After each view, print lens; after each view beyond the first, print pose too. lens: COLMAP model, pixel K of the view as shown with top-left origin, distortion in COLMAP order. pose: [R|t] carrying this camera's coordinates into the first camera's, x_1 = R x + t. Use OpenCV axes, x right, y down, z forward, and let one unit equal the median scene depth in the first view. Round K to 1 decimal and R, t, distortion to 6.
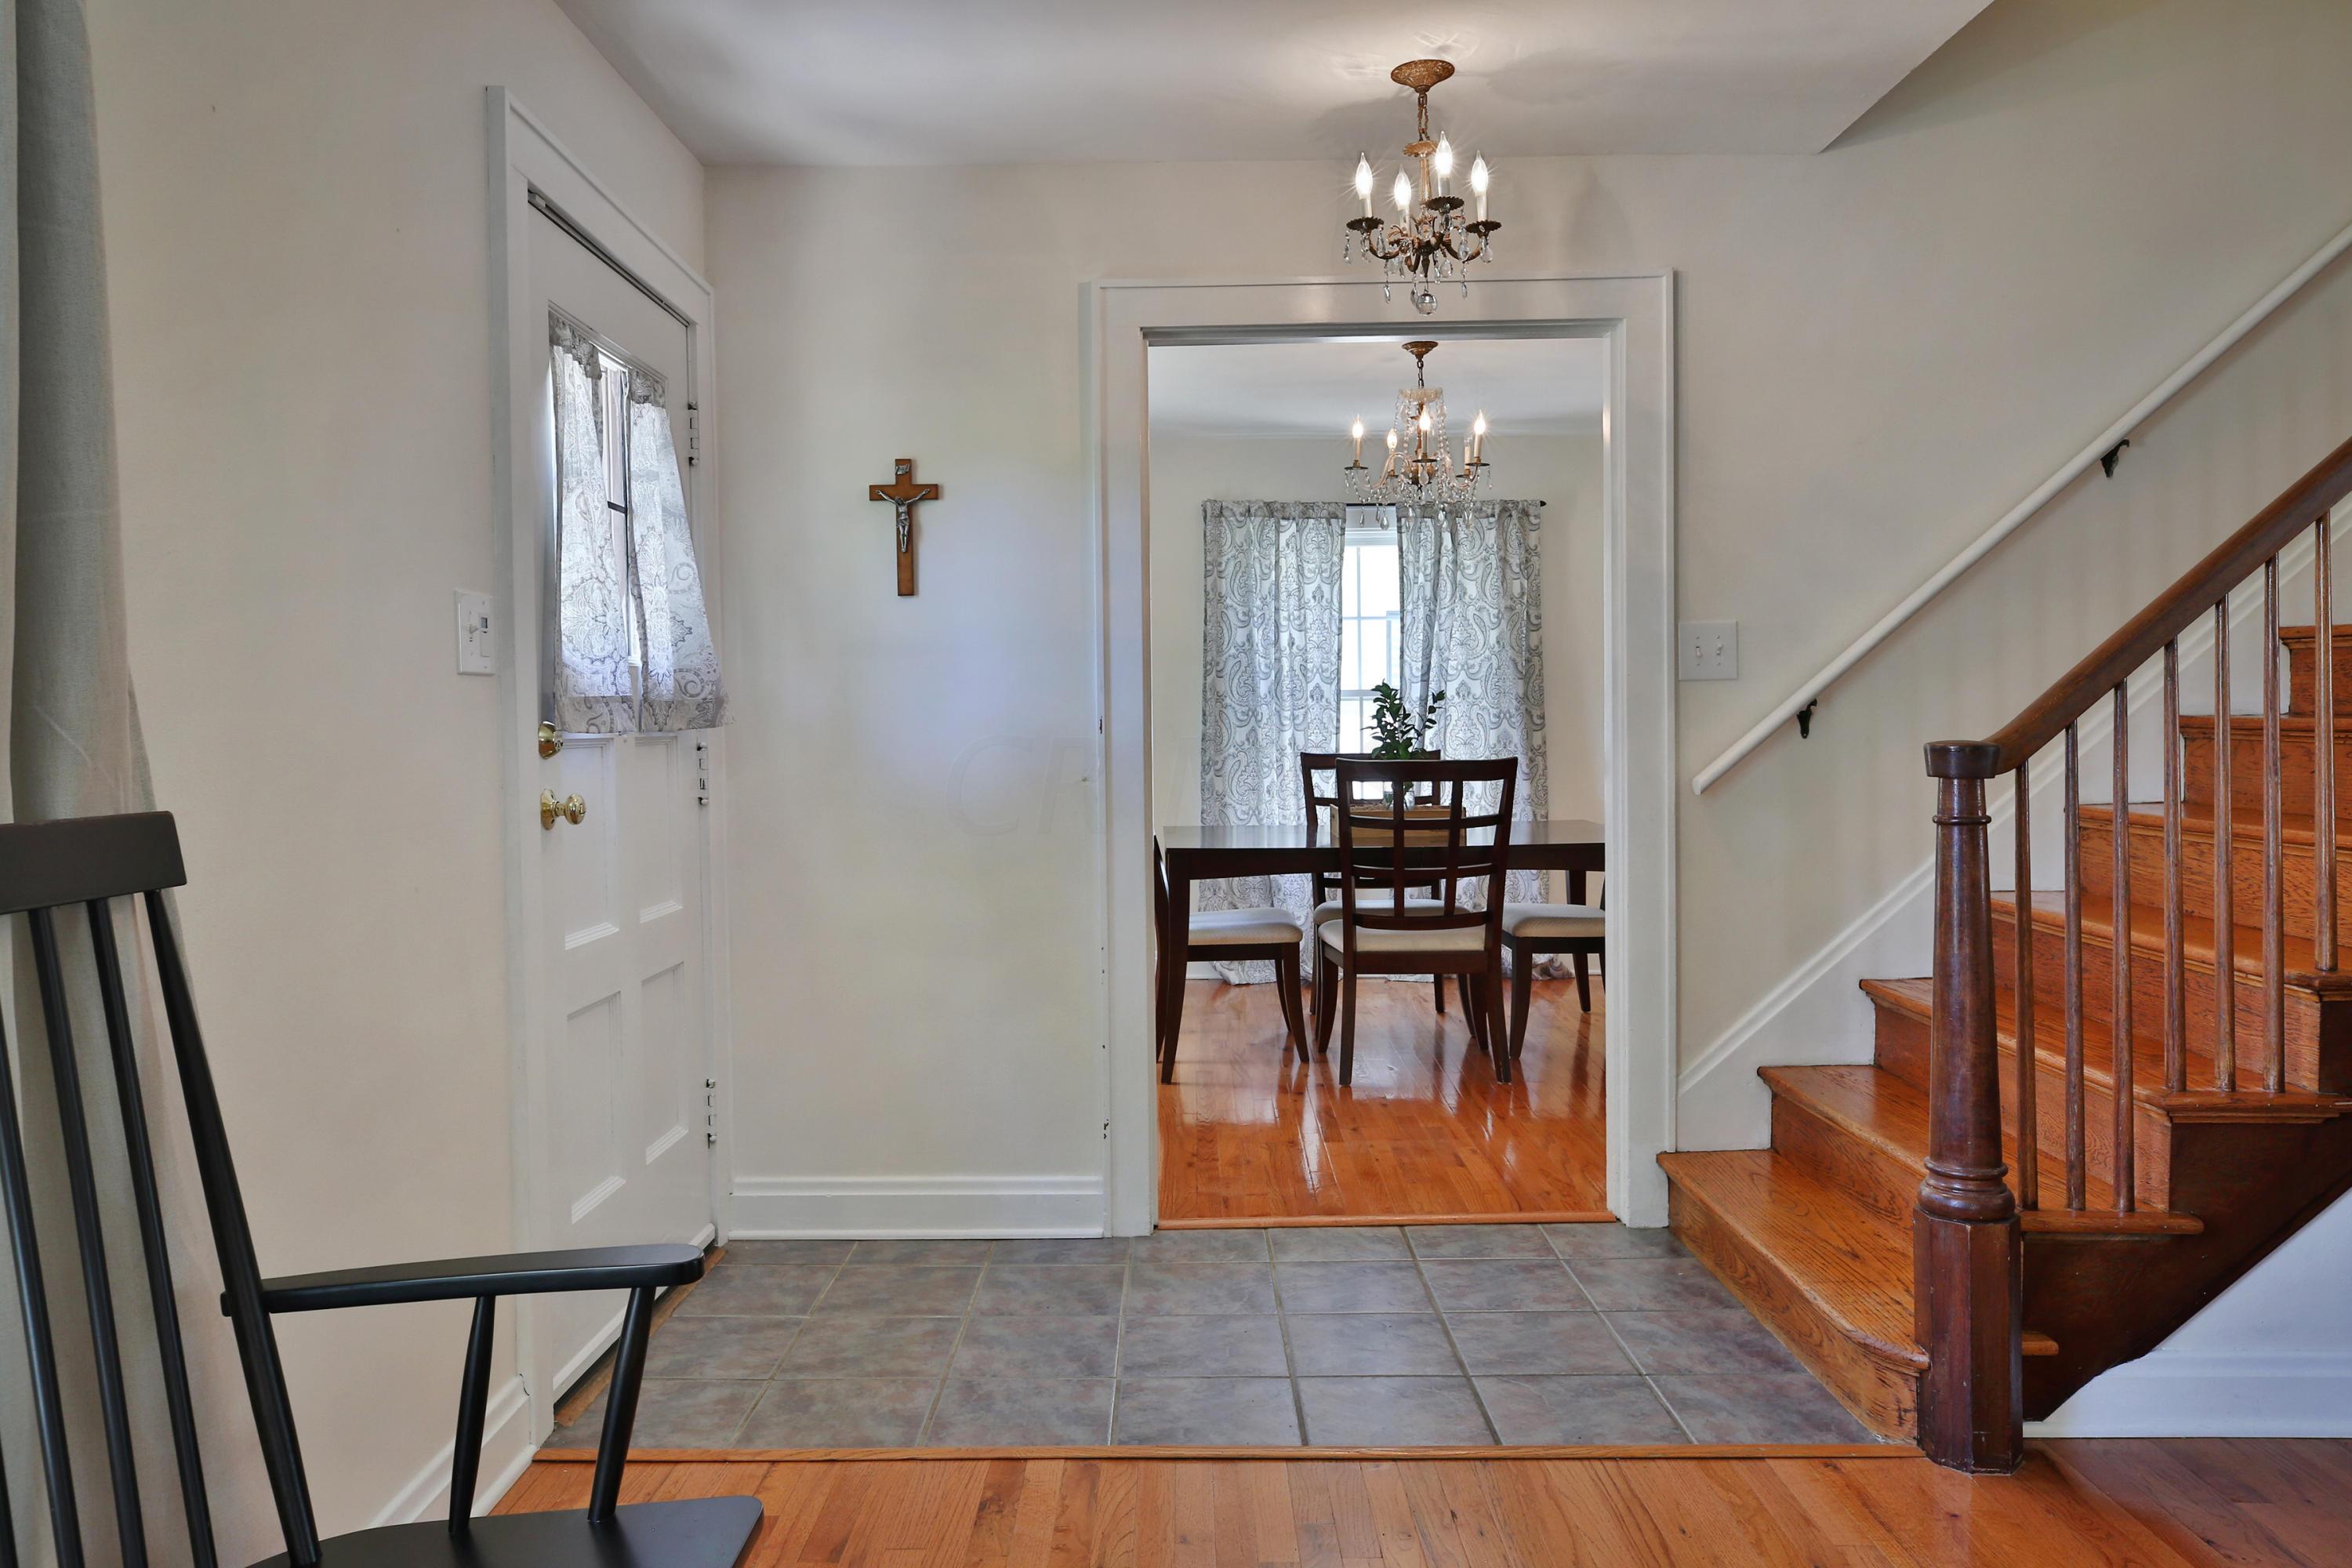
lens RADIAL K [[1613.8, 0, 1169.5], [0, 1613.8, 774.2], [0, 0, 1]] dist [-0.000866, 0.004060]
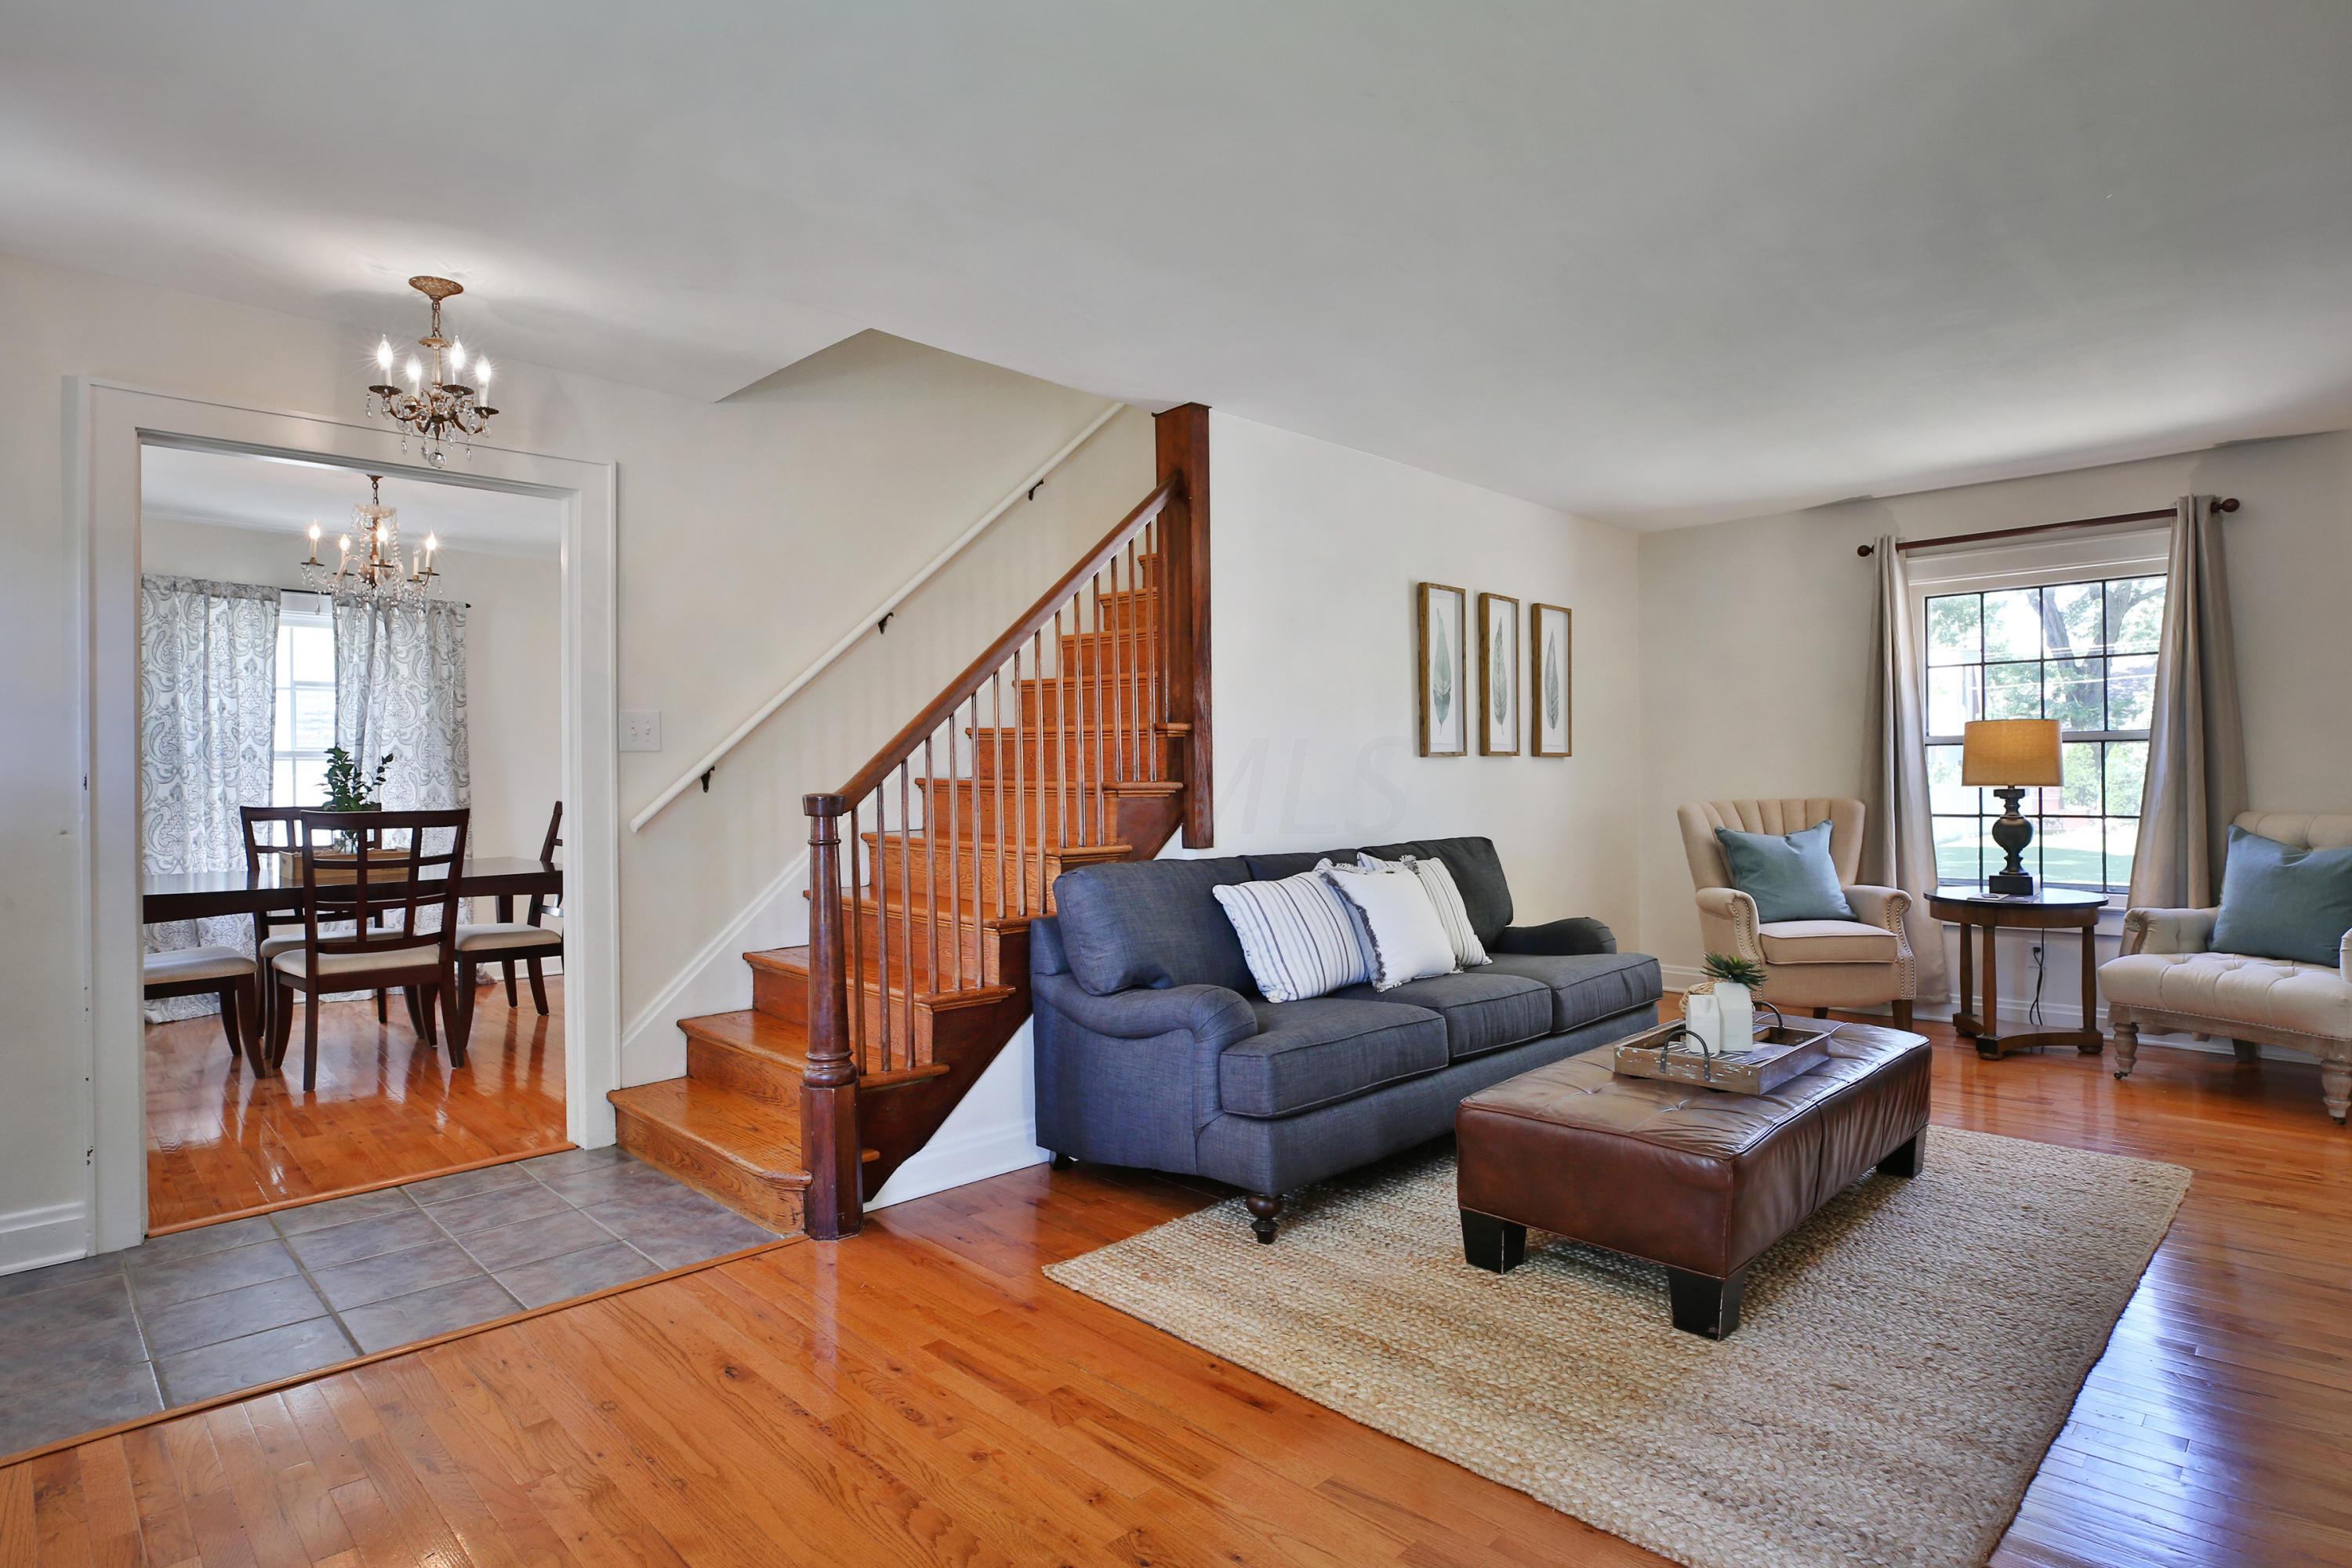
lens RADIAL K [[1196.8, 0, 1176.0], [0, 1196.8, 784.0], [0, 0, 1]] dist [-0.017714, 0.001322]
pose [[0.701527, 0.001923, 0.712640, -0.091551], [0.018922, 0.999594, -0.021324, 0.001530], [-0.712391, 0.028444, 0.701206, -0.078477]]
